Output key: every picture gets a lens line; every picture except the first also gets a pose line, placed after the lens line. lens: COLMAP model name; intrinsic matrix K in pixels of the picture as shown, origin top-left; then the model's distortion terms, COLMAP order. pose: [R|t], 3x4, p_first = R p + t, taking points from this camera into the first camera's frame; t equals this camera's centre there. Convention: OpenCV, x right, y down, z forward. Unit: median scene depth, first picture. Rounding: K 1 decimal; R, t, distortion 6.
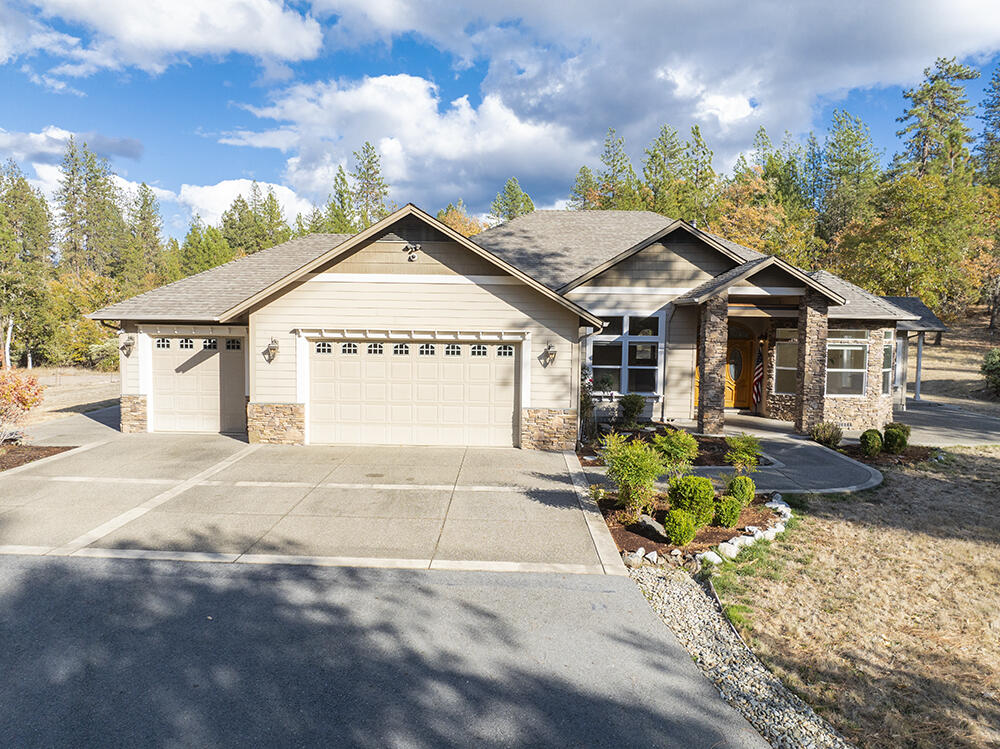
lens RADIAL K [[689.3, 0, 502.8], [0, 689.3, 378.0], [0, 0, 1]] dist [-0.031803, 0.000224]
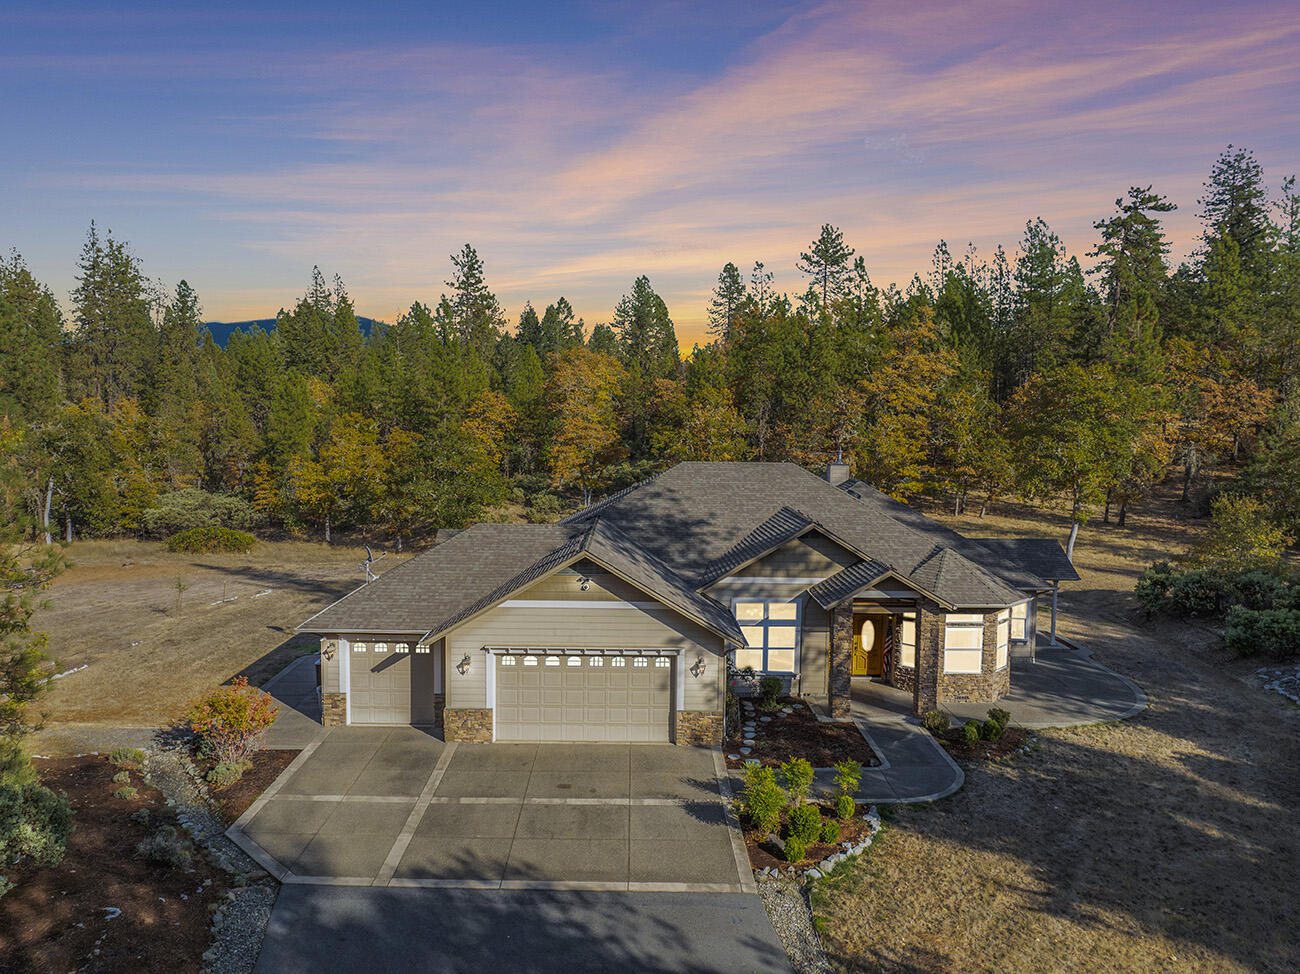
lens RADIAL K [[913.6, 0, 650.0], [0, 913.6, 487.0], [0, 0, 1]] dist [-0.036602, 0.000811]
pose [[0.999515, -0.002412, 0.031032, -0.066795], [0.002178, 0.999969, 0.007568, -0.357189], [-0.031049, -0.007497, 0.999490, -0.571771]]
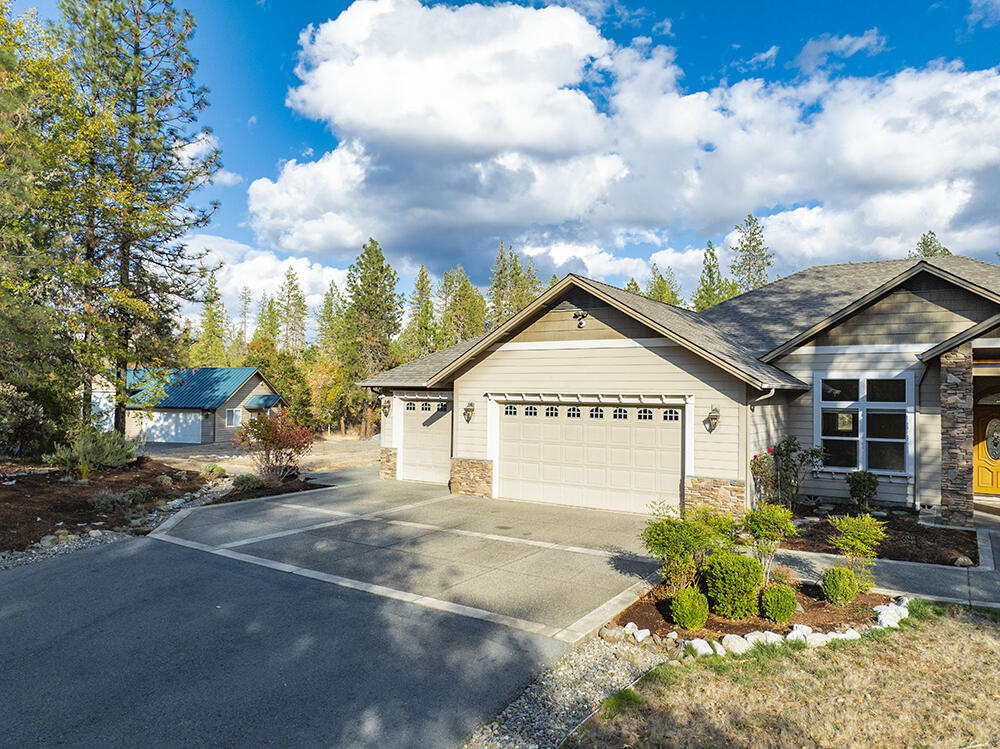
lens RADIAL K [[702.7, 0, 500.0], [0, 702.7, 374.5], [0, 0, 1]] dist [-0.036602, 0.000811]
pose [[0.837538, -0.019476, -0.546033, 0.341287], [-0.037209, 0.995011, -0.092564, 0.003768], [0.545111, 0.097843, 0.832635, 0.056293]]
